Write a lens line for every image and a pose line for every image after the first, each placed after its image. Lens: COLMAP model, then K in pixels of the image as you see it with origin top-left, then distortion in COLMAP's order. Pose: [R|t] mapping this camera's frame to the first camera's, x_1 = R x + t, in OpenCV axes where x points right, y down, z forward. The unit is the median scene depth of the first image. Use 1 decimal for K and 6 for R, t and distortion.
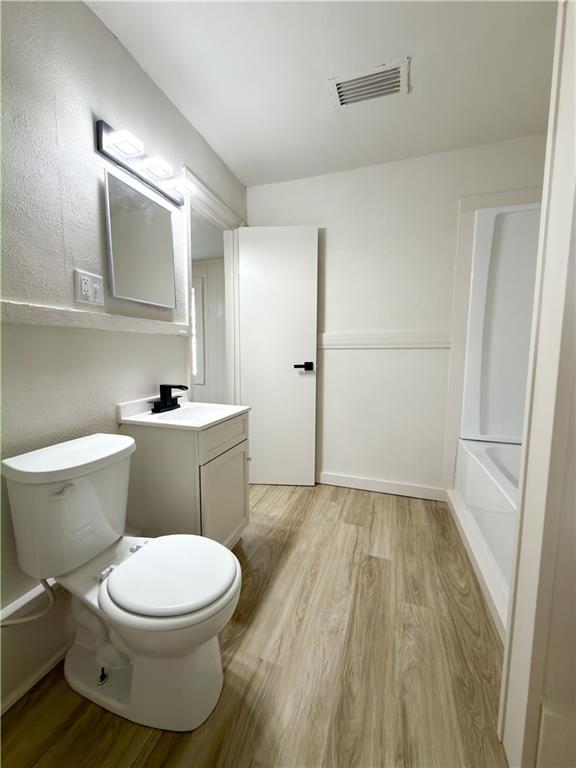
lens RADIAL K [[312.8, 0, 283.3], [0, 312.8, 378.5], [0, 0, 1]] dist [-0.002332, 0.001383]
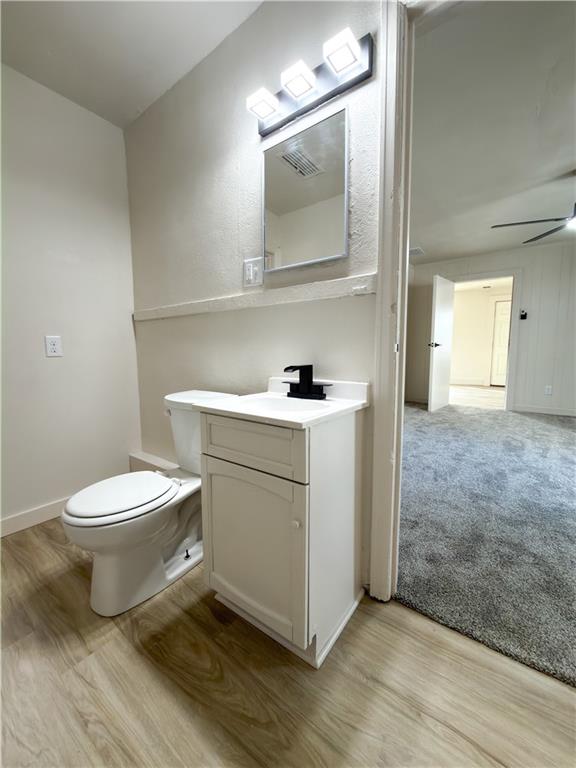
lens RADIAL K [[312.8, 0, 290.2], [0, 312.8, 385.2], [0, 0, 1]] dist [-0.002332, 0.001383]
pose [[-0.309732, 0.090552, -0.946502, 0.446213], [-0.086614, 0.988629, 0.122925, -0.026584], [0.946871, 0.120054, -0.298367, 1.430716]]
